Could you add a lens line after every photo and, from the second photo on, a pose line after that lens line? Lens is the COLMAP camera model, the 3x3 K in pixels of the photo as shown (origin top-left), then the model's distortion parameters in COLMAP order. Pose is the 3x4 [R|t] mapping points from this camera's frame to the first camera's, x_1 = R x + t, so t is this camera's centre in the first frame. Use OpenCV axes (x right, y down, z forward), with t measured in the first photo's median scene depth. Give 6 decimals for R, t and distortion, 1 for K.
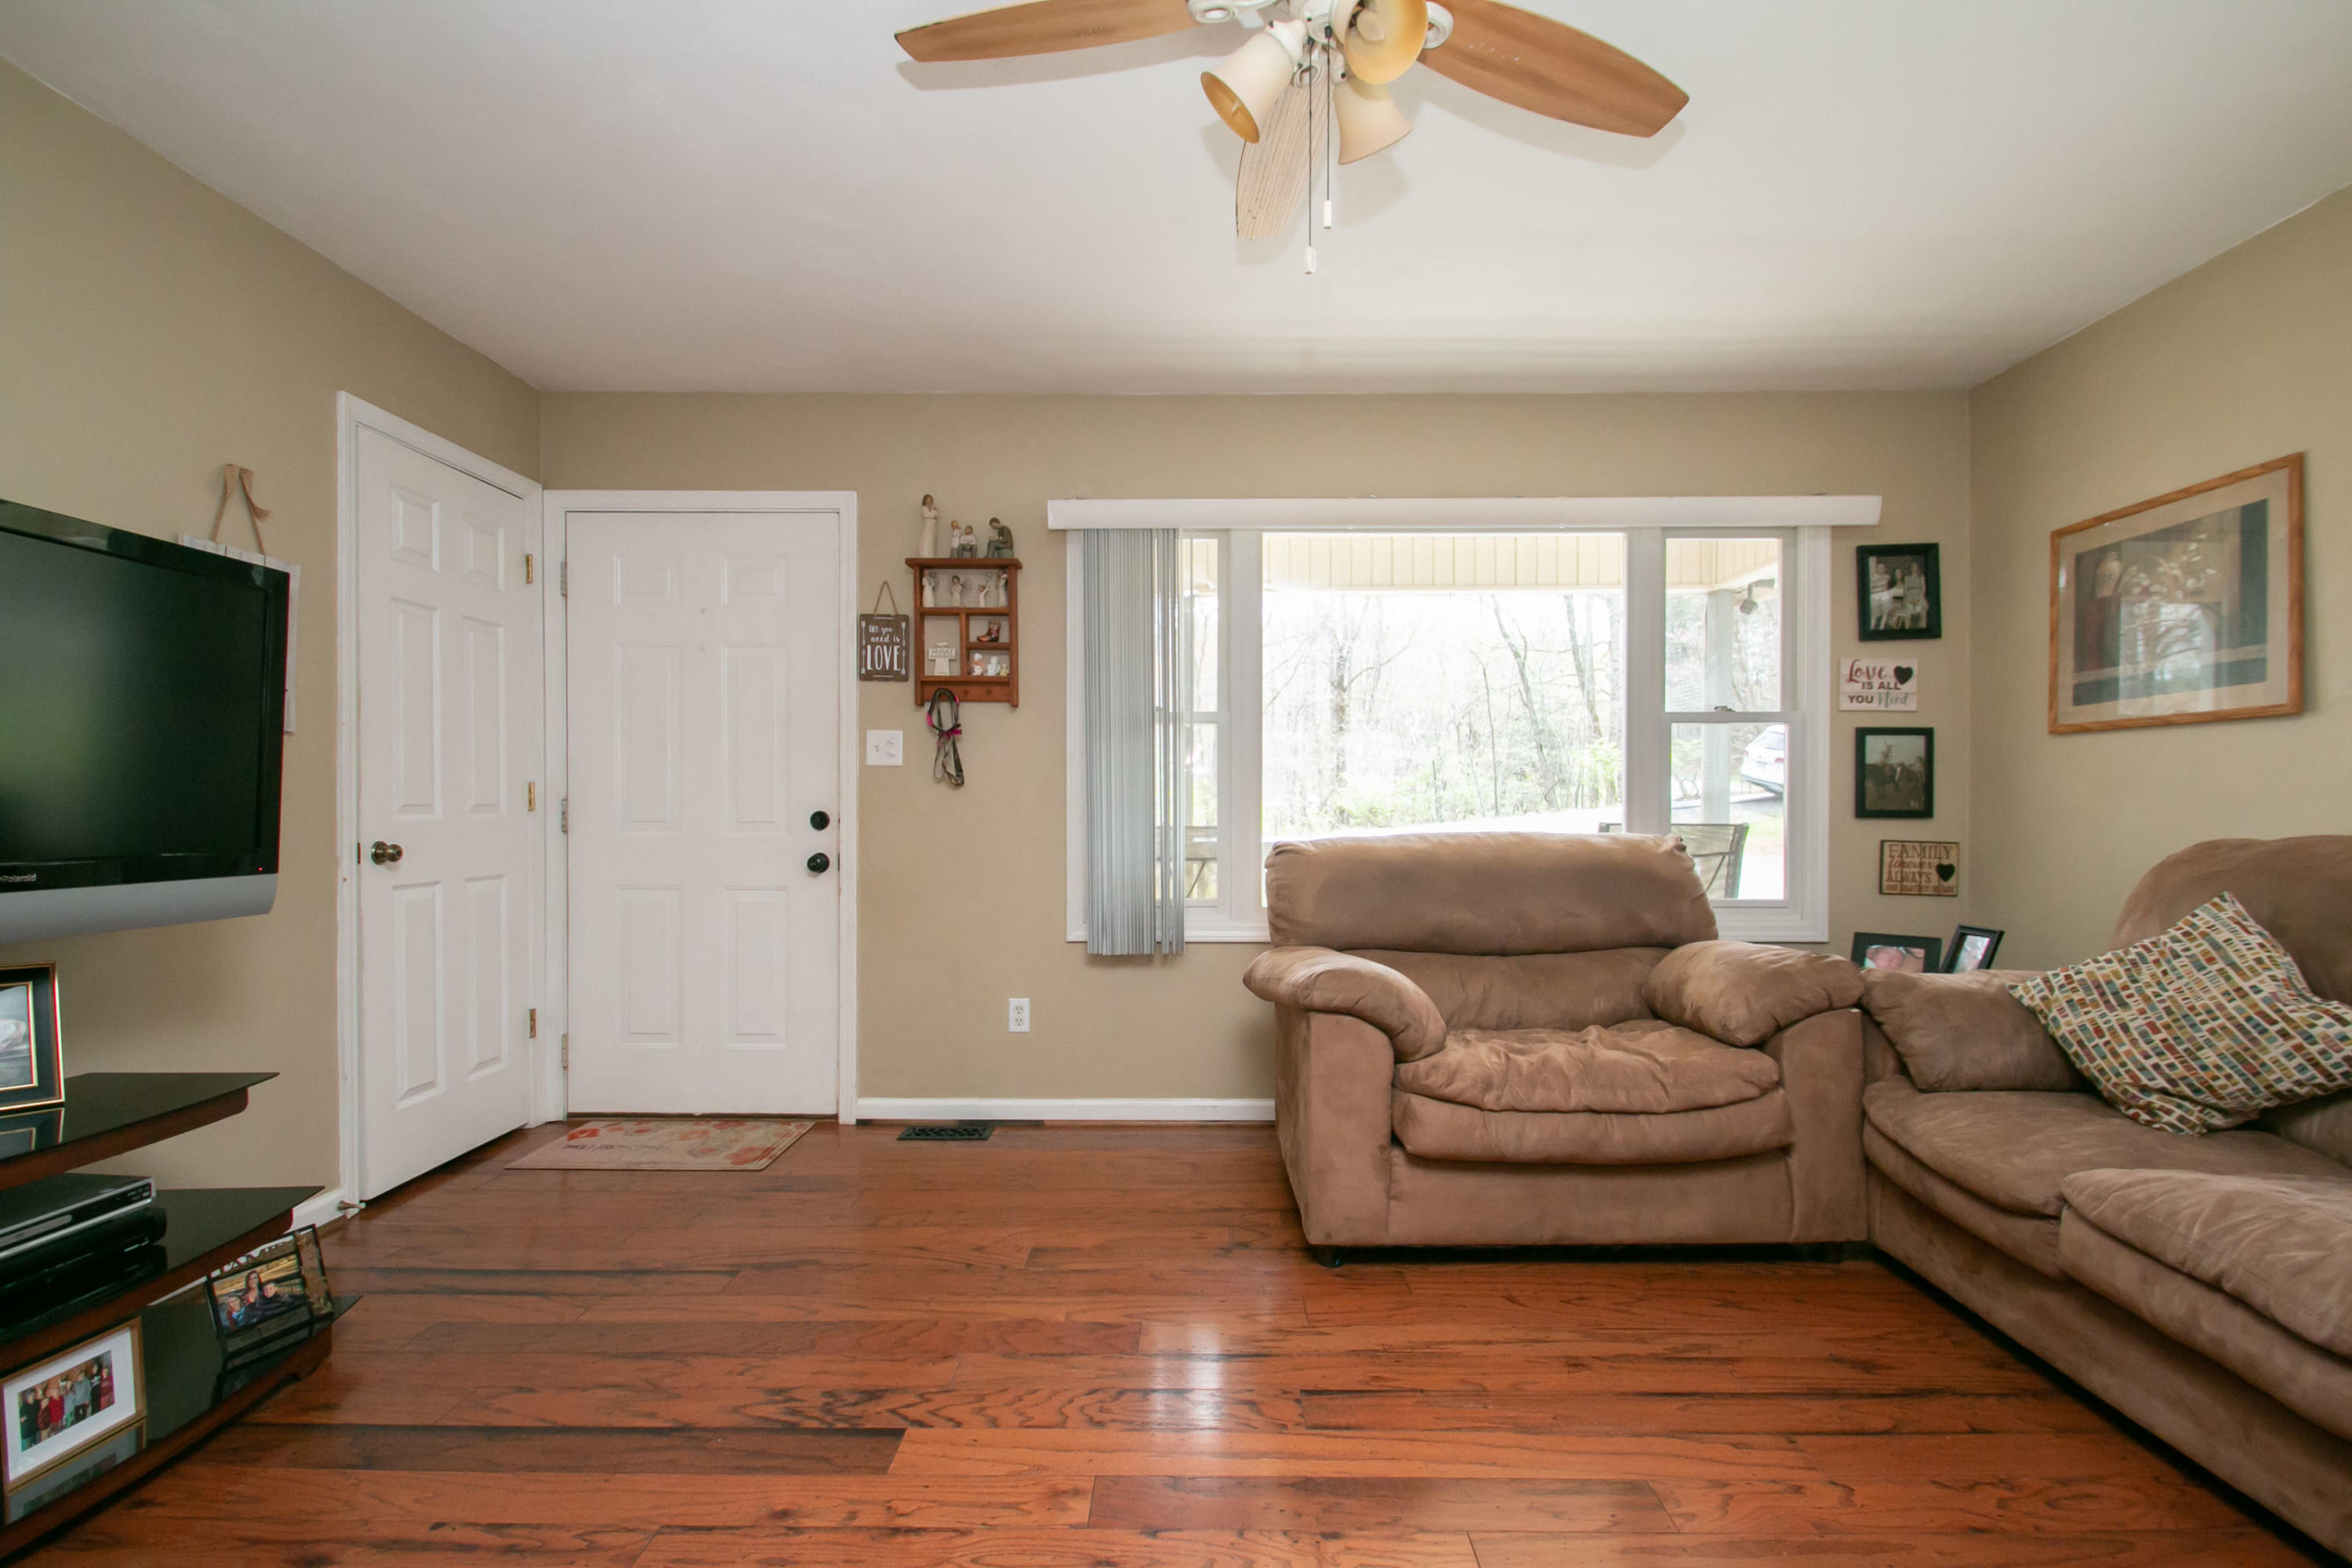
lens RADIAL K [[1098.7, 0, 1207.3], [0, 1098.7, 833.1], [0, 0, 1]] dist [-0.006555, -0.001111]
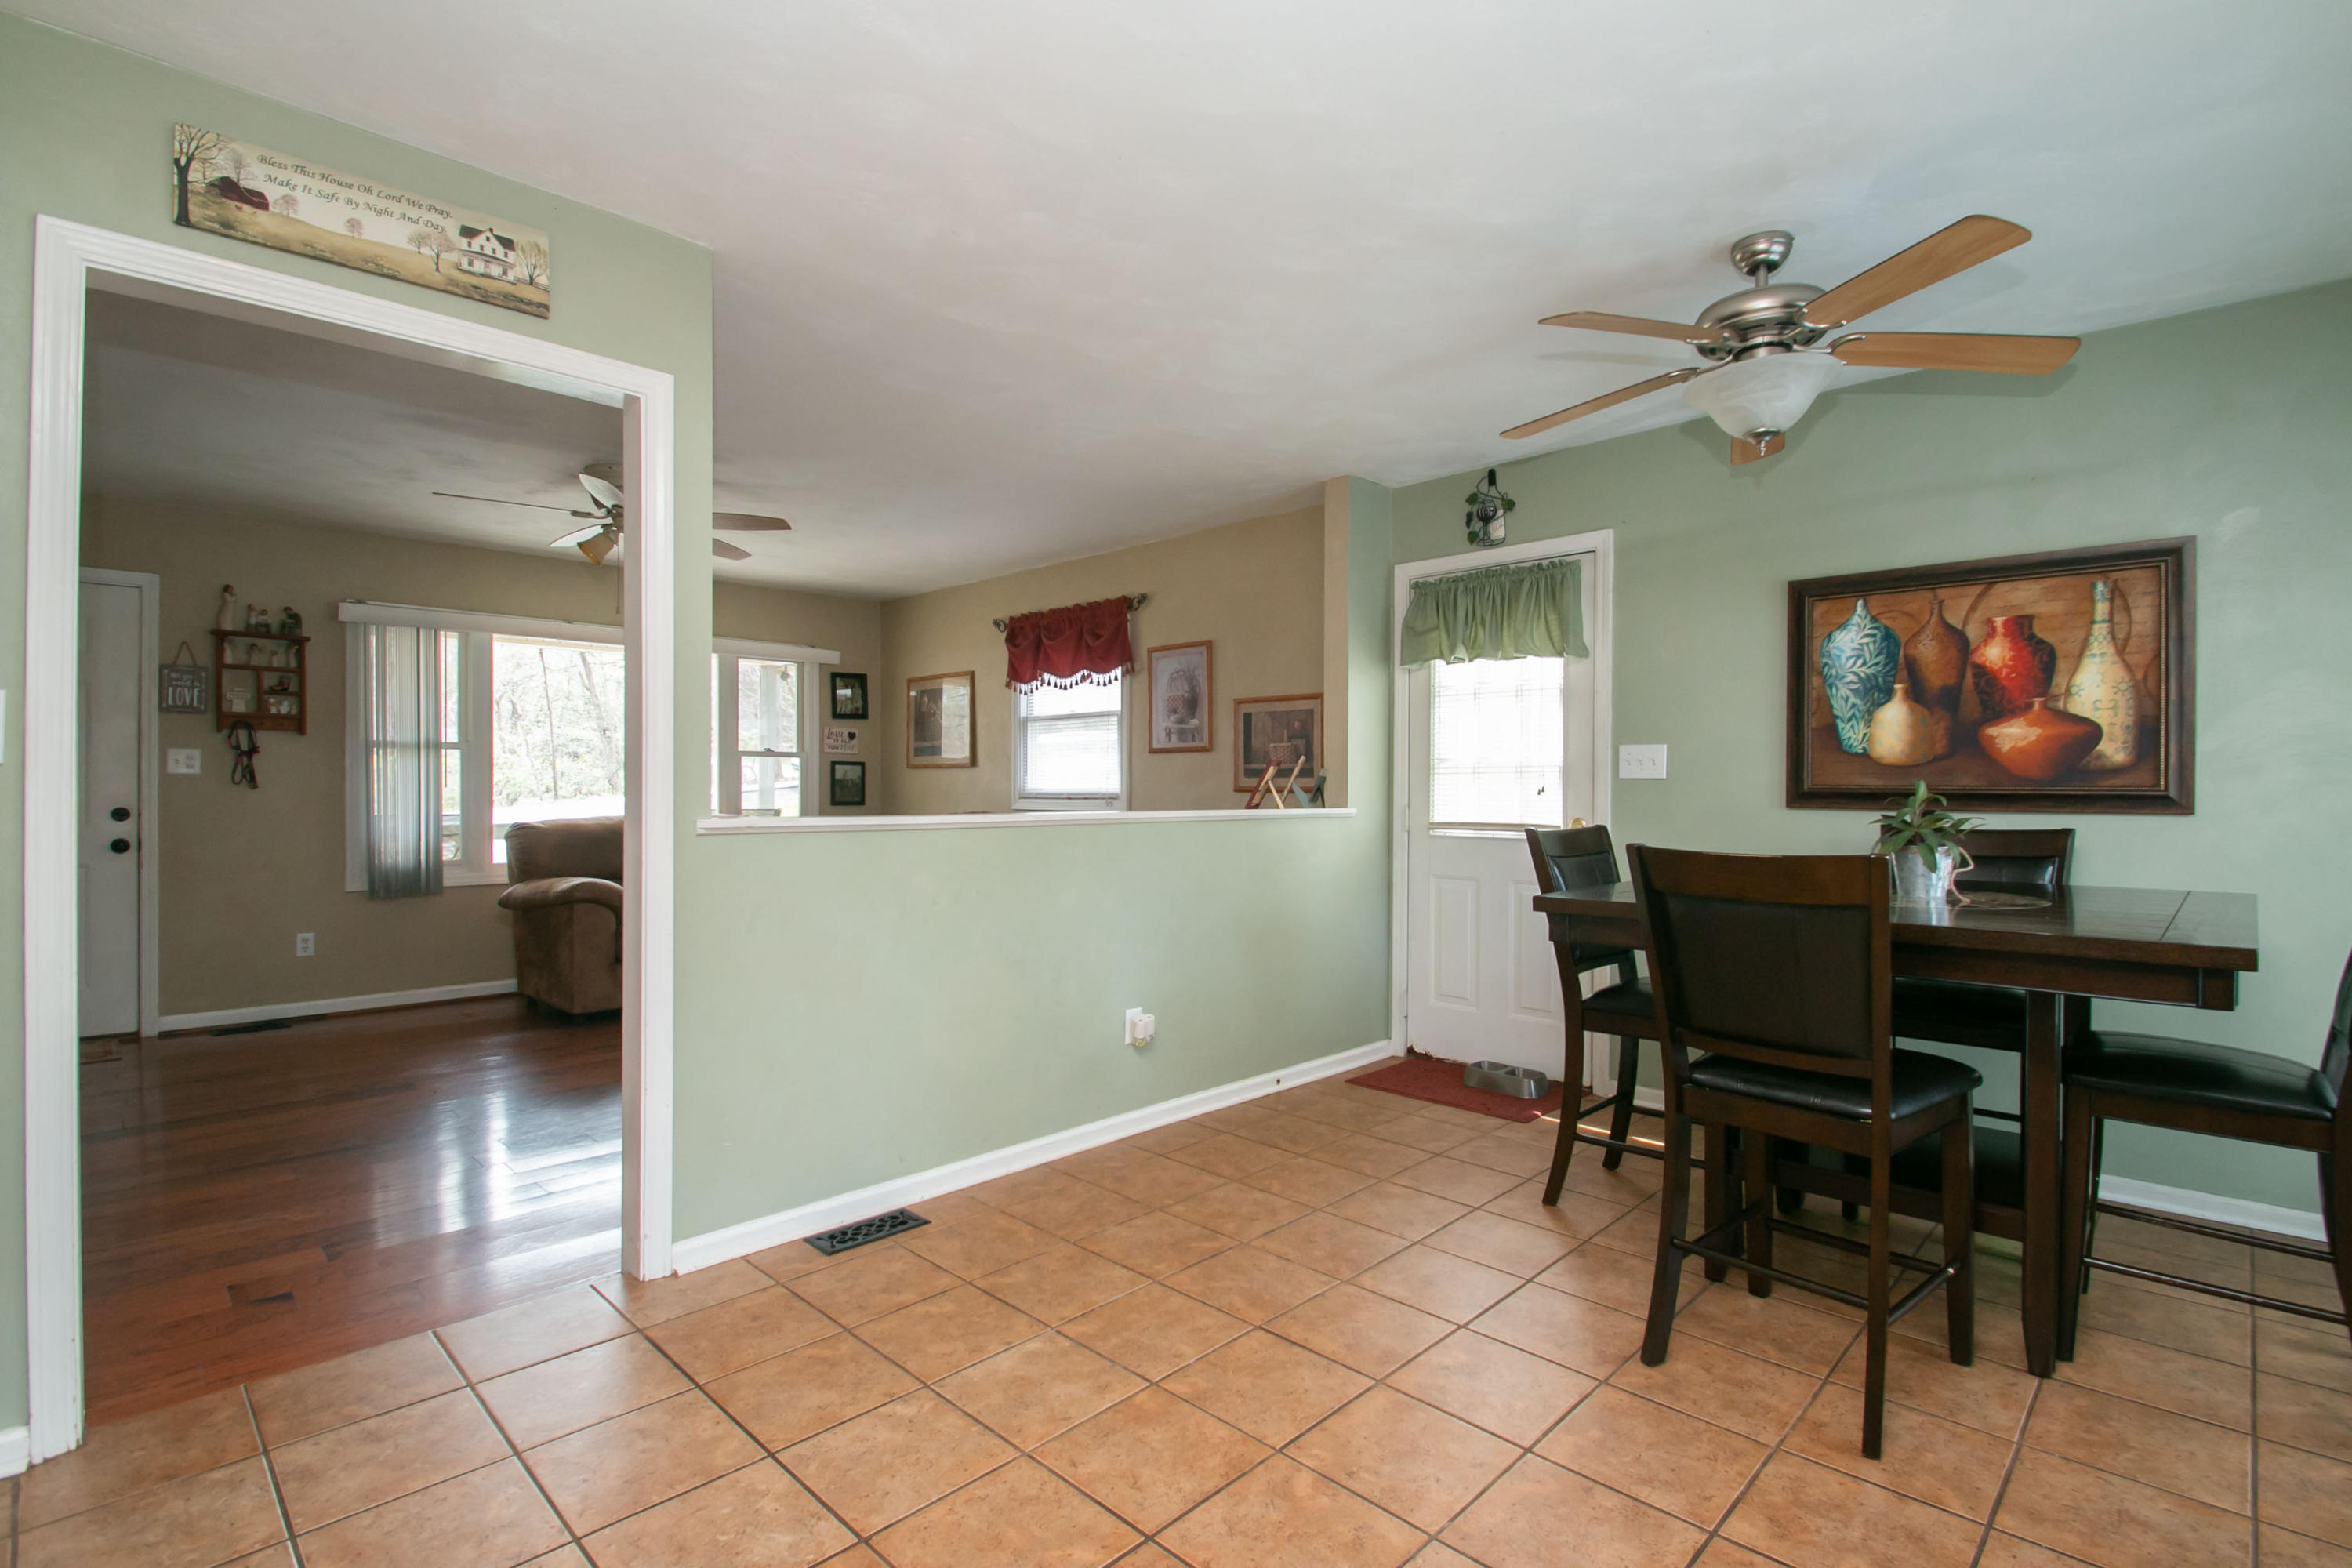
lens RADIAL K [[1098.7, 0, 1180.6], [0, 1098.7, 795.7], [0, 0, 1]] dist [-0.006555, -0.001111]
pose [[0.704634, -0.003828, 0.709561, -0.388331], [0.015680, 0.999825, -0.010178, 0.000036], [-0.709398, 0.018297, 0.704571, -0.872215]]
